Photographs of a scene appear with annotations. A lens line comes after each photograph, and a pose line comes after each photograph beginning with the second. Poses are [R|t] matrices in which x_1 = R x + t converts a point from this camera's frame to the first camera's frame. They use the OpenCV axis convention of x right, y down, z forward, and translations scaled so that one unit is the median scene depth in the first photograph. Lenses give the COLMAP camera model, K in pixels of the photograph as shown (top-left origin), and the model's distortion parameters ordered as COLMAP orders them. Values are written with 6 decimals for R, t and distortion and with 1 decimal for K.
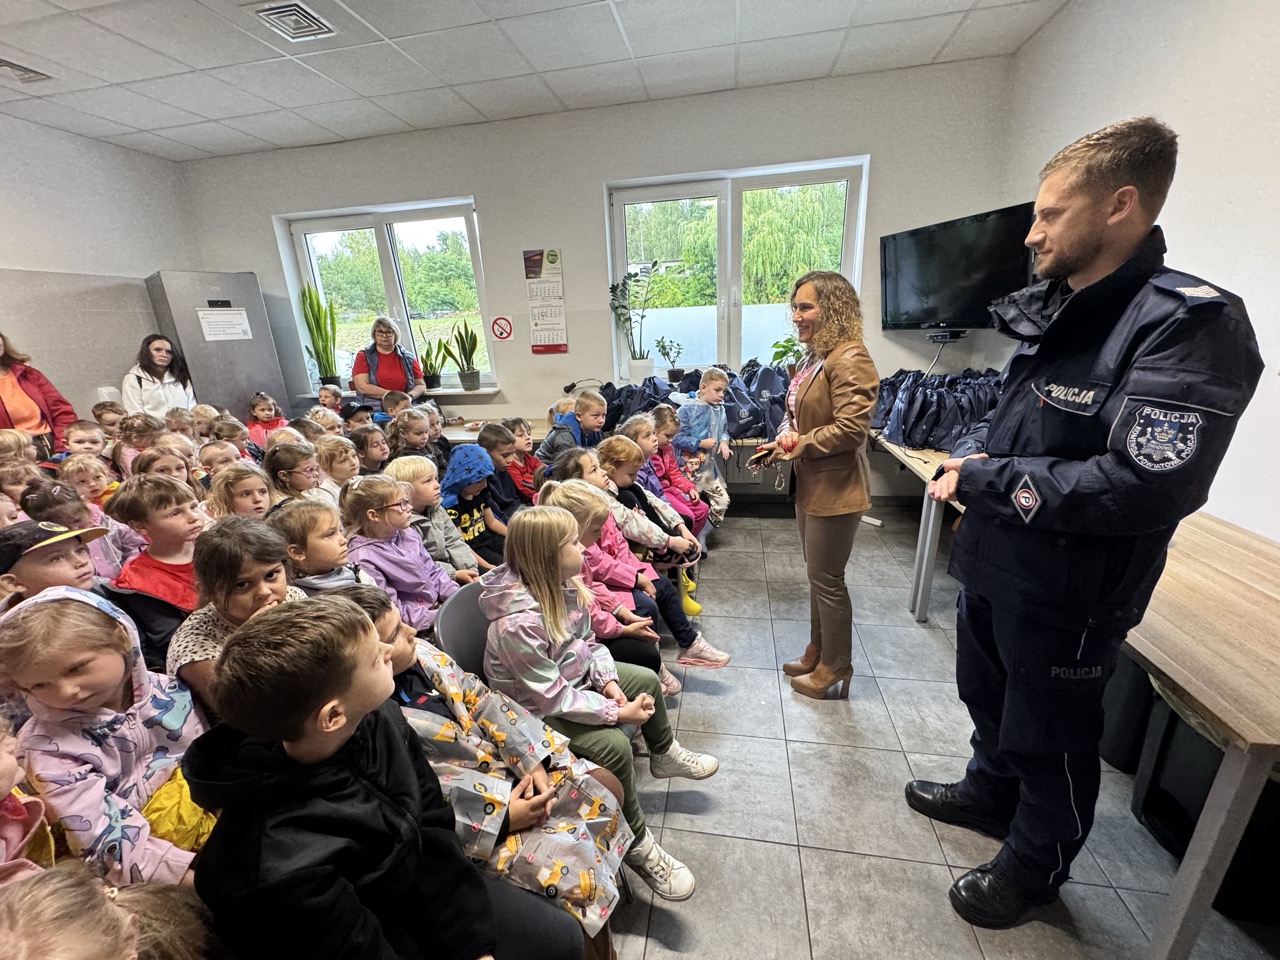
lens RADIAL K [[516.4, 0, 640.0], [0, 516.4, 480.0], [0, 0, 1]] dist [-0.000414, -0.000003]
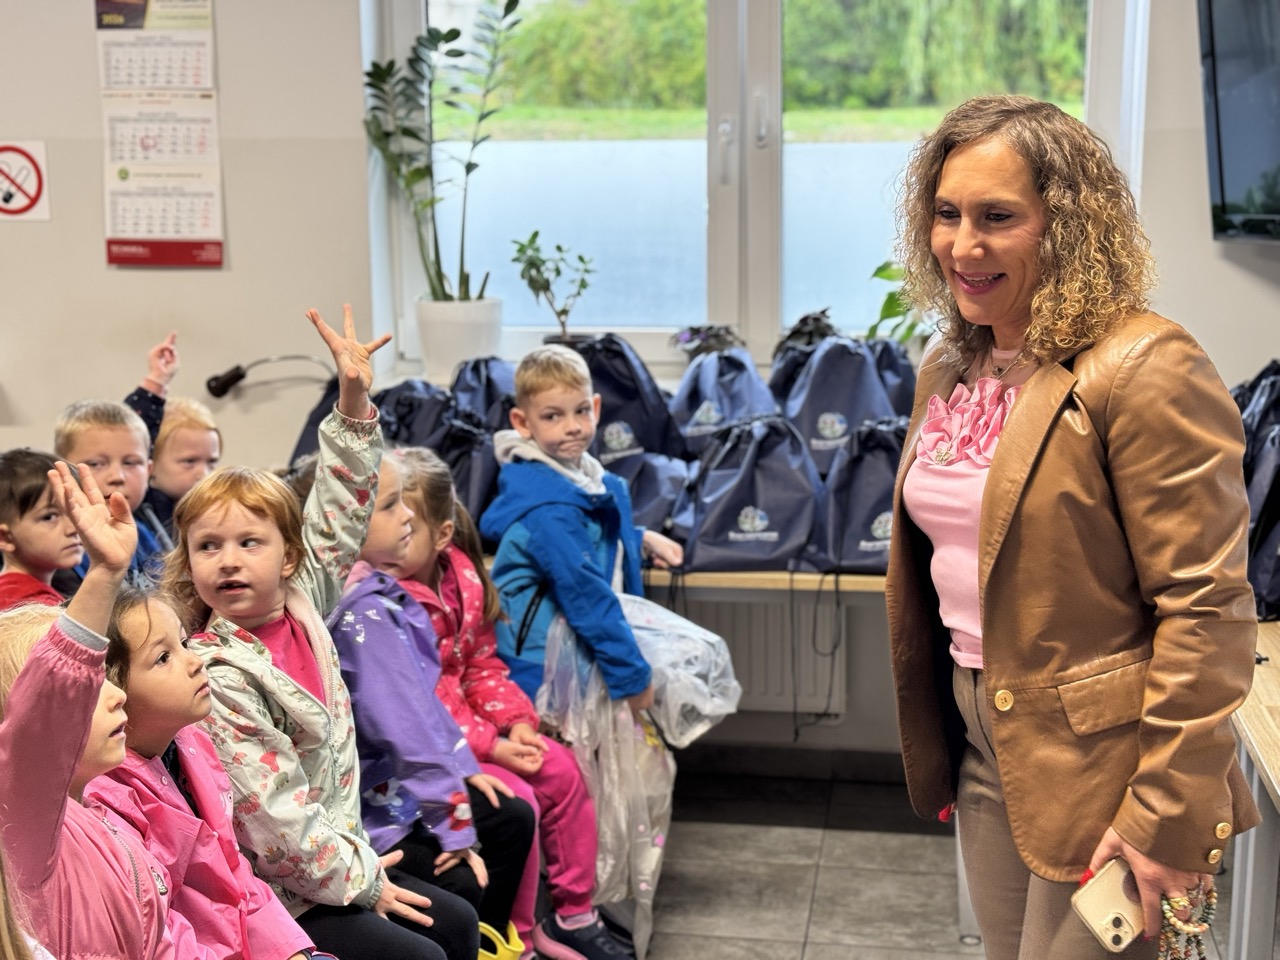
lens RADIAL K [[1804.3, 0, 640.0], [0, 1804.3, 480.0], [0, 0, 1]] dist [0.111953, -0.019933]
pose [[0.998941, 0.032931, 0.032137, 0.079101], [-0.029017, 0.992890, -0.115447, -0.003130], [-0.035710, 0.114392, 0.992794, -0.073602]]
